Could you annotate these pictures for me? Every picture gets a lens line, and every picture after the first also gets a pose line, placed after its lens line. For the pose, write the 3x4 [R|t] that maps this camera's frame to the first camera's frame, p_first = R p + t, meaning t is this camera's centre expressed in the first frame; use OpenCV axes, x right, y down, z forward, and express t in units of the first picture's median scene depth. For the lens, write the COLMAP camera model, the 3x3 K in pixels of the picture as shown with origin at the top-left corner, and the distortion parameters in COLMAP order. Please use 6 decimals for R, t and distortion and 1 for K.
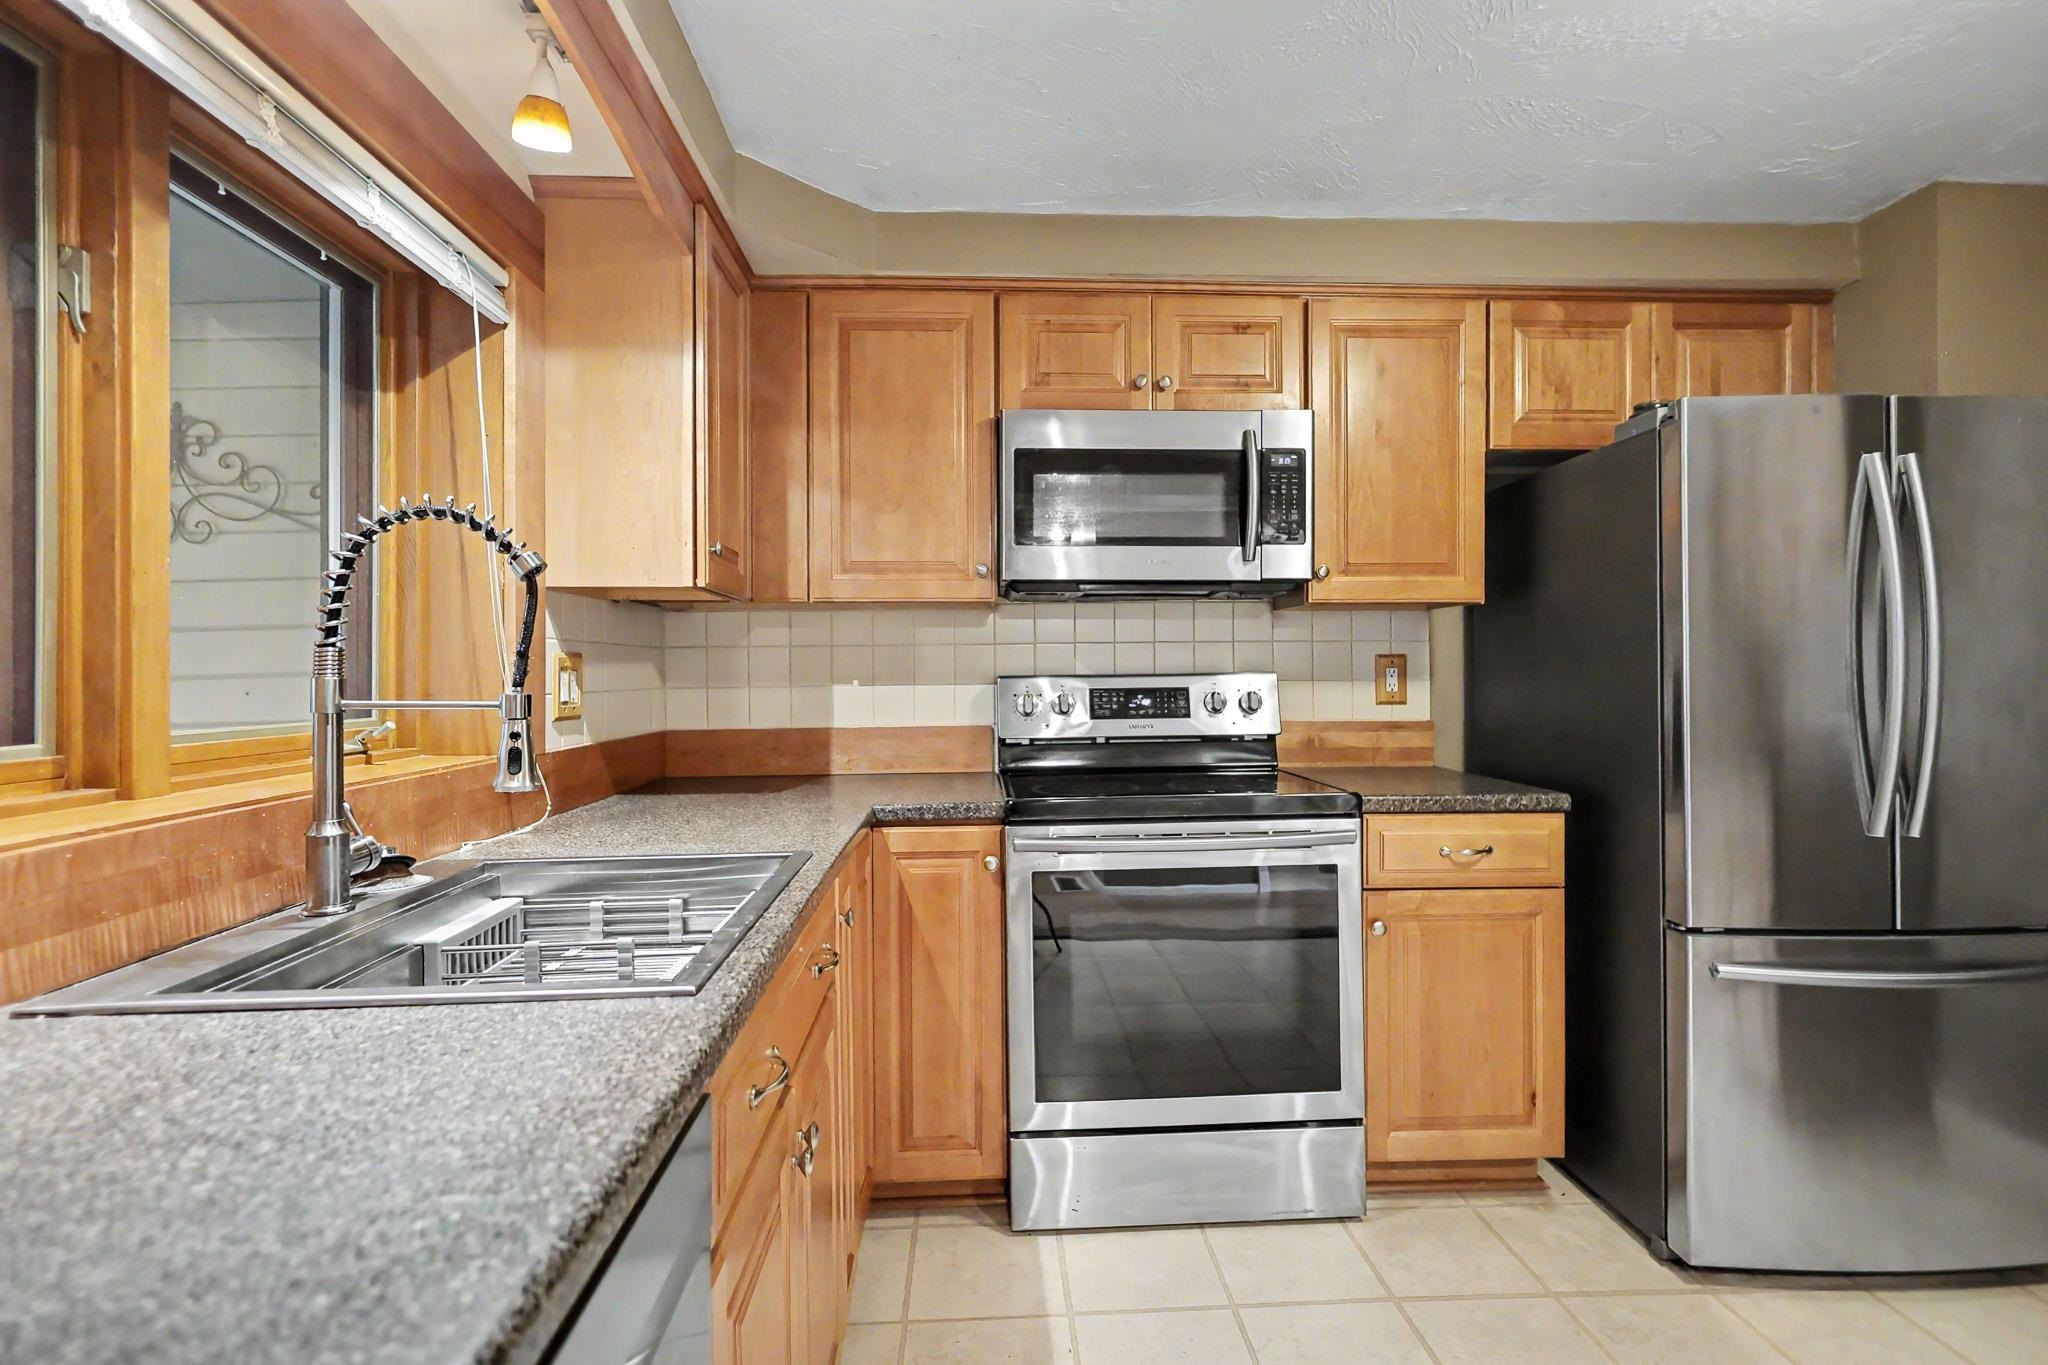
lens RADIAL K [[965.2, 0, 1016.8], [0, 965.2, 674.0], [0, 0, 1]] dist [-0.000786, 0.000167]
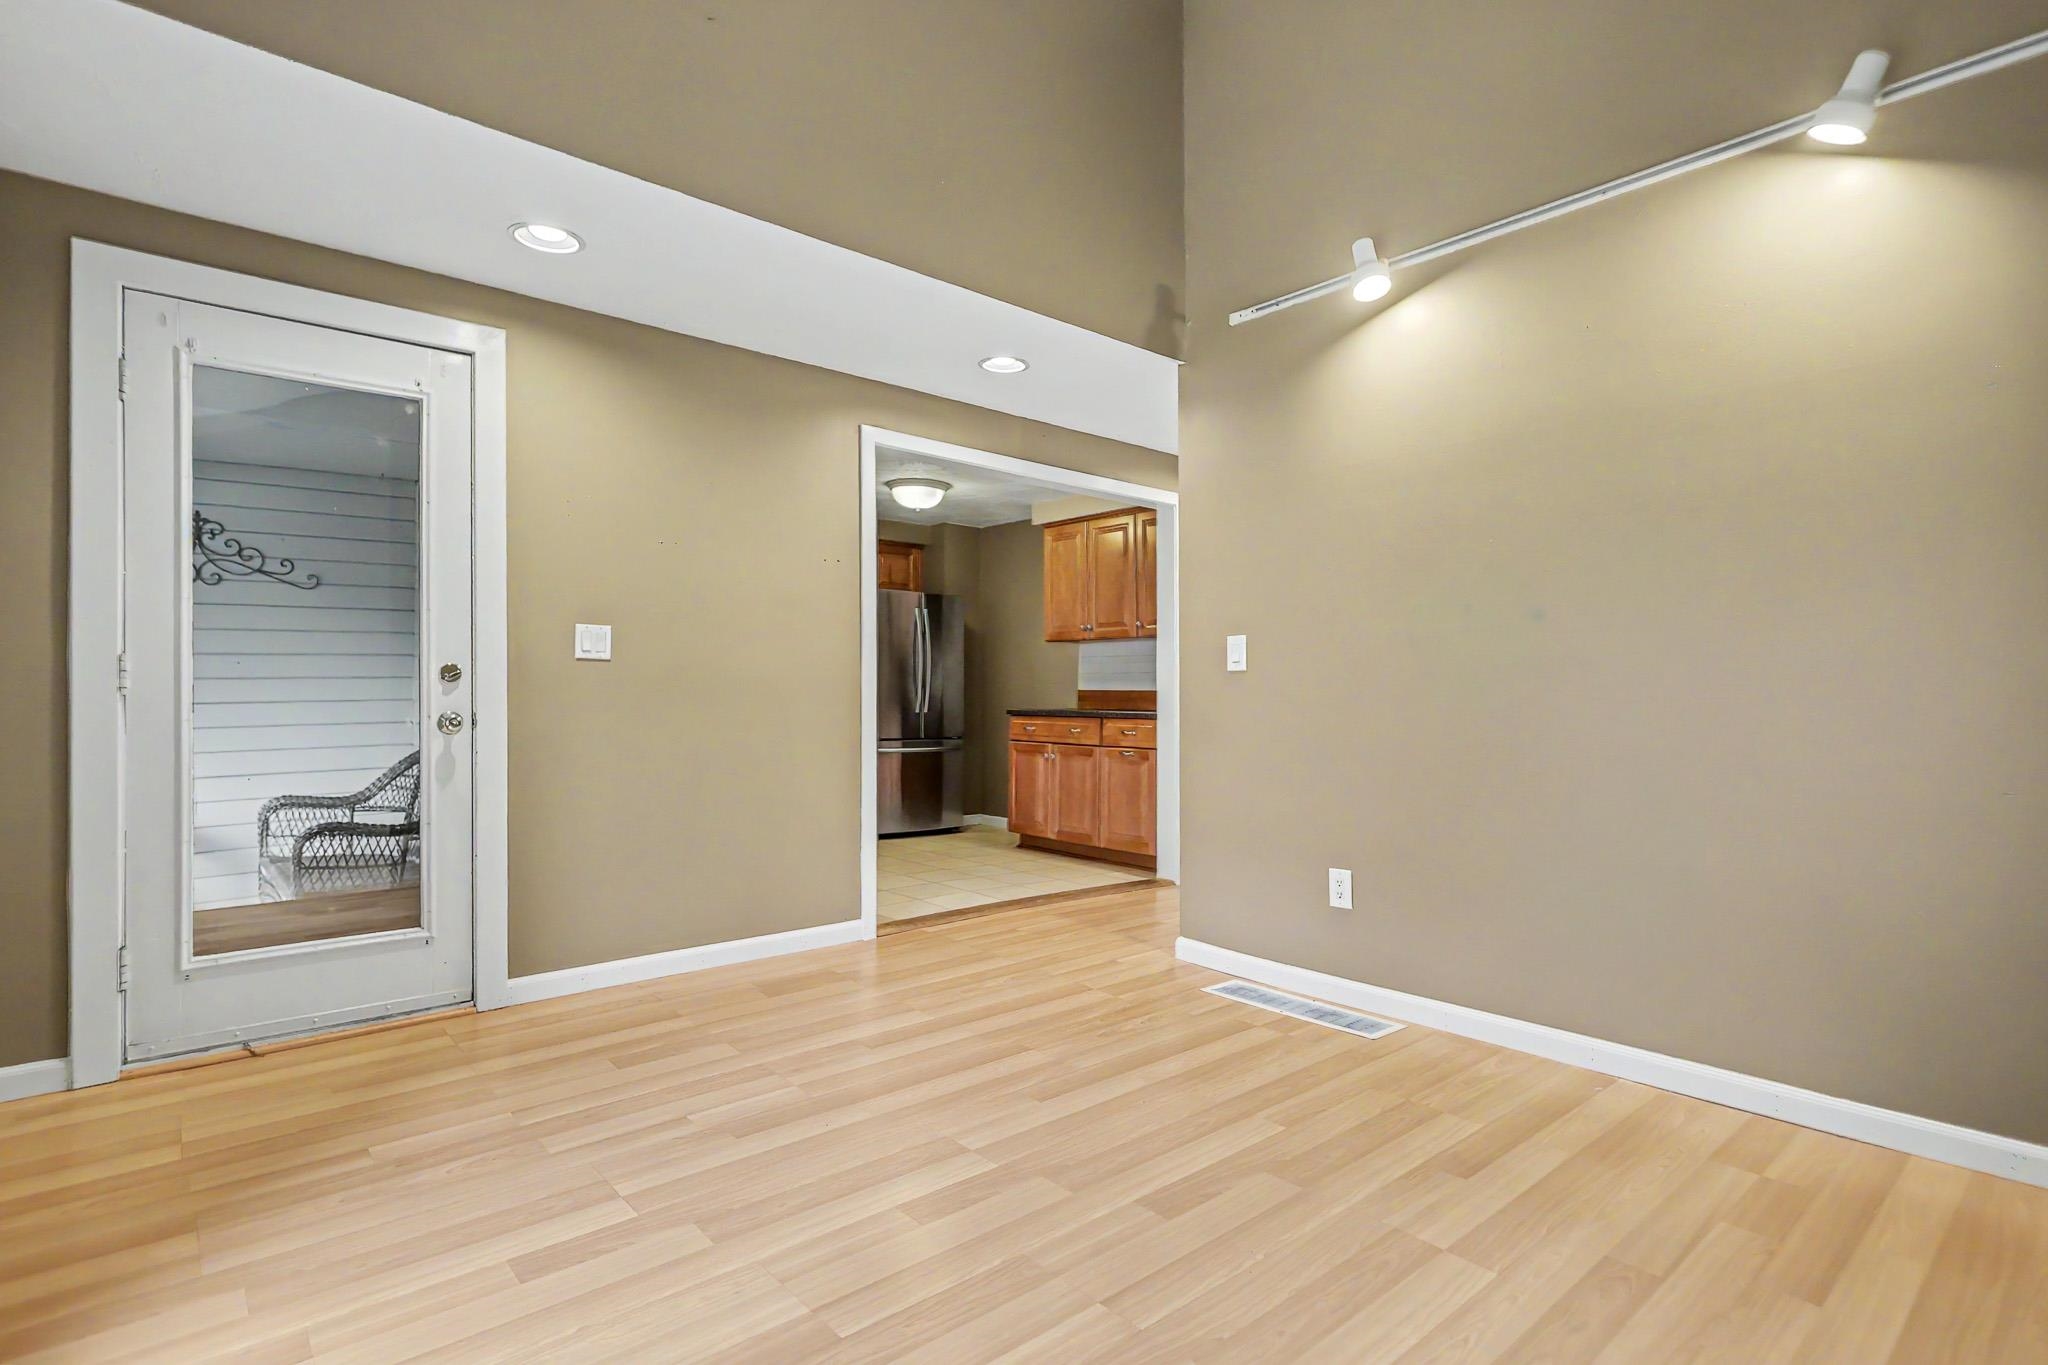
lens RADIAL K [[1011.2, 0, 1030.7], [0, 1011.2, 699.3], [0, 0, 1]] dist [-0.000595, -0.000206]
pose [[0.786129, 0.007573, 0.618016, -0.884083], [-0.006947, 0.999970, -0.003418, 0.098986], [-0.618024, -0.001606, 0.786158, -1.770775]]
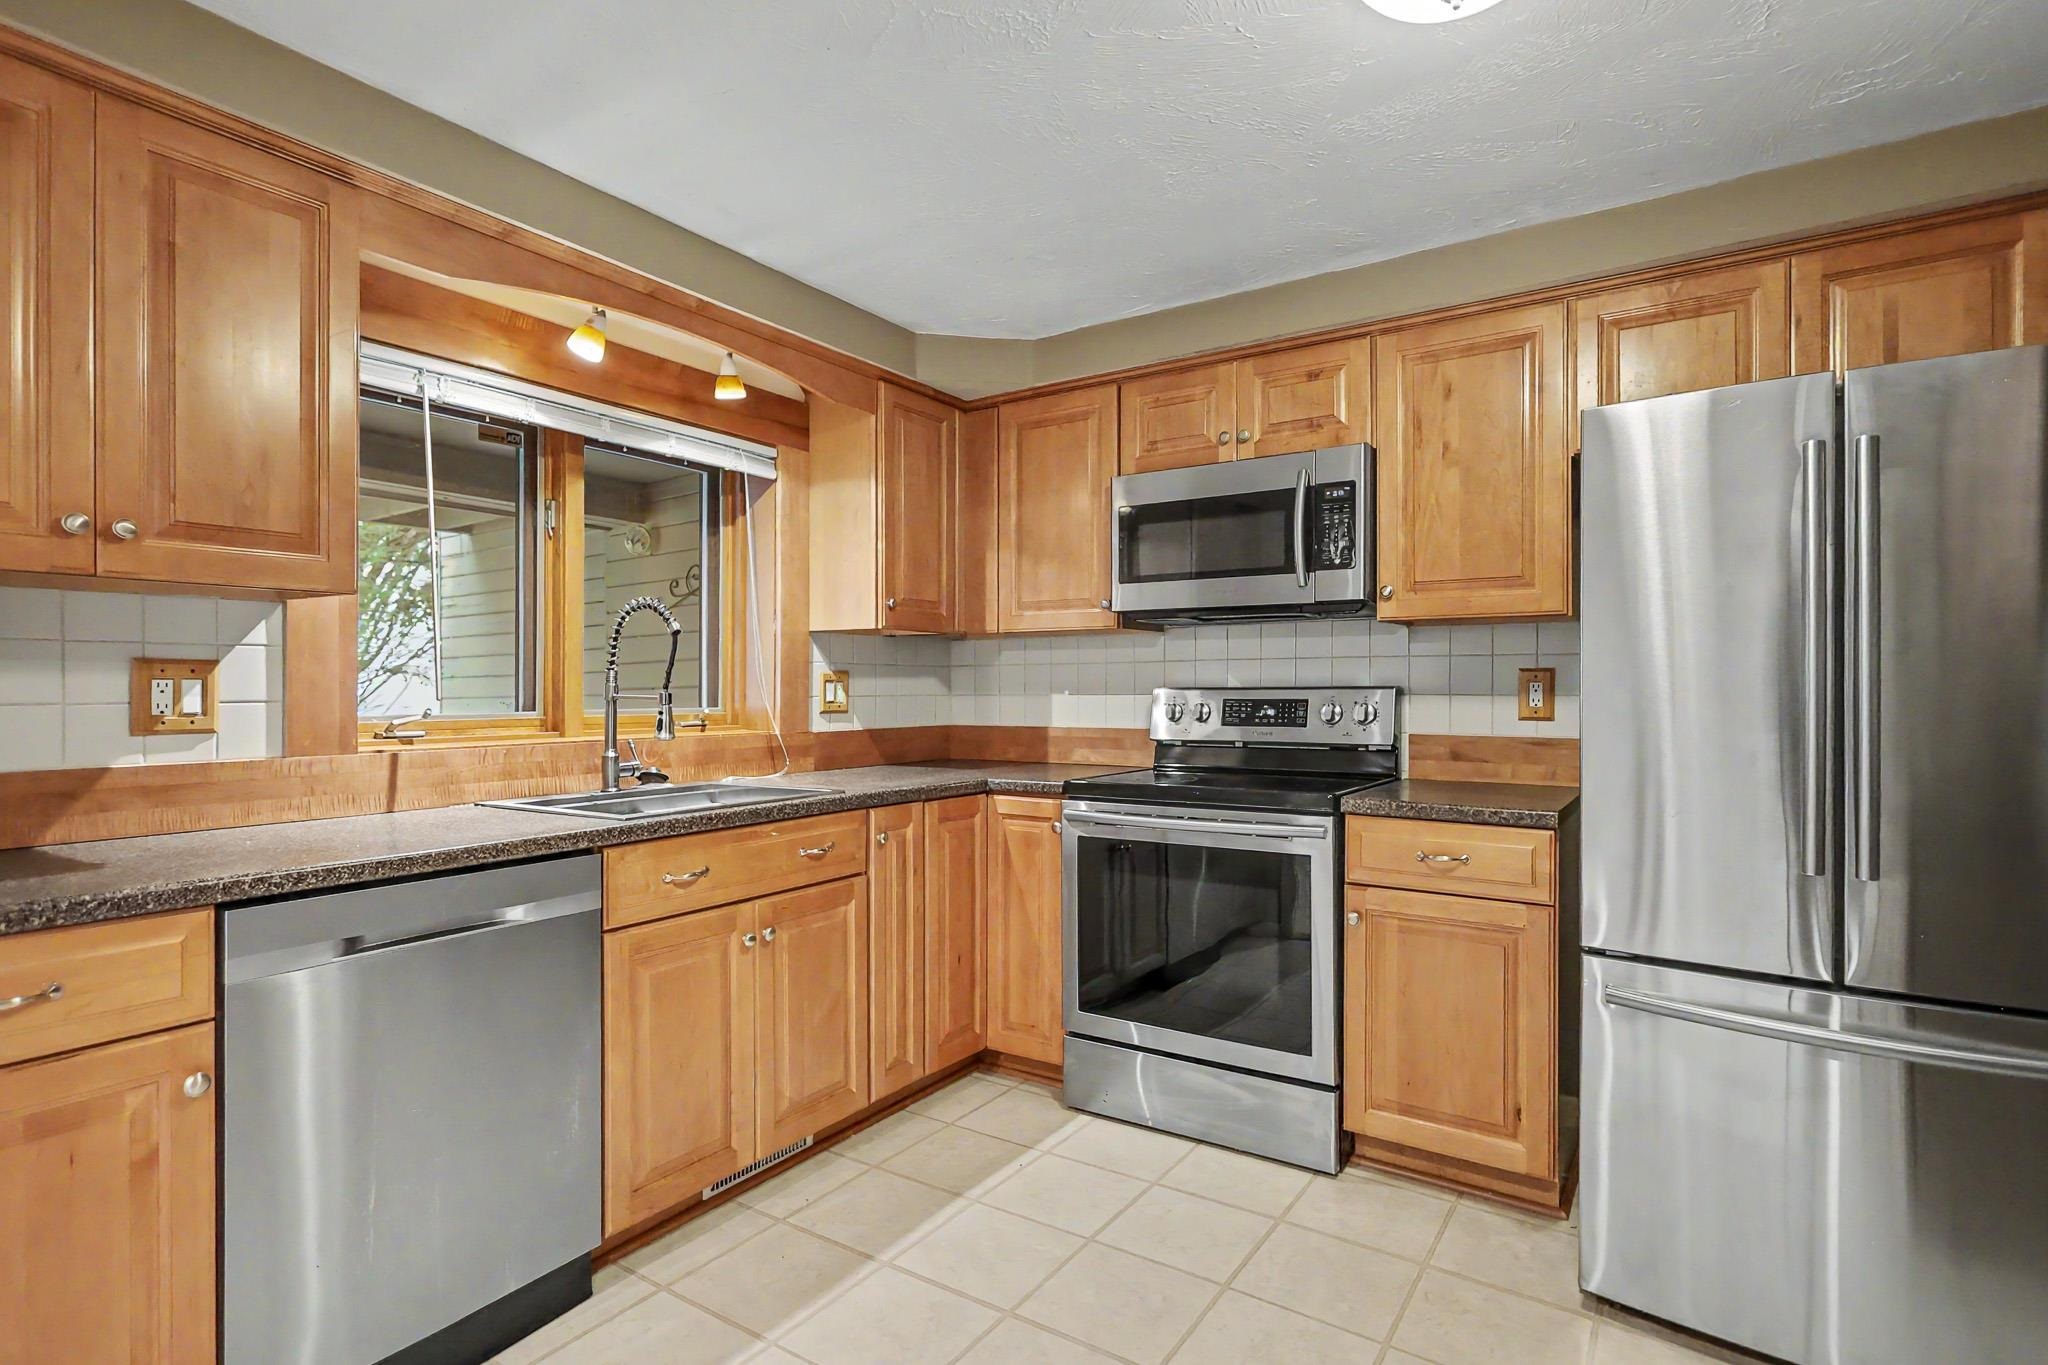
lens RADIAL K [[1019.9, 0, 1017.5], [0, 1019.9, 687.3], [0, 0, 1]] dist [0.000637, 0.000630]
pose [[0.800959, 0.006180, -0.598687, 0.675621], [-0.006916, 0.999976, 0.001070, 0.001025], [0.598679, 0.003284, 0.800982, -0.143460]]
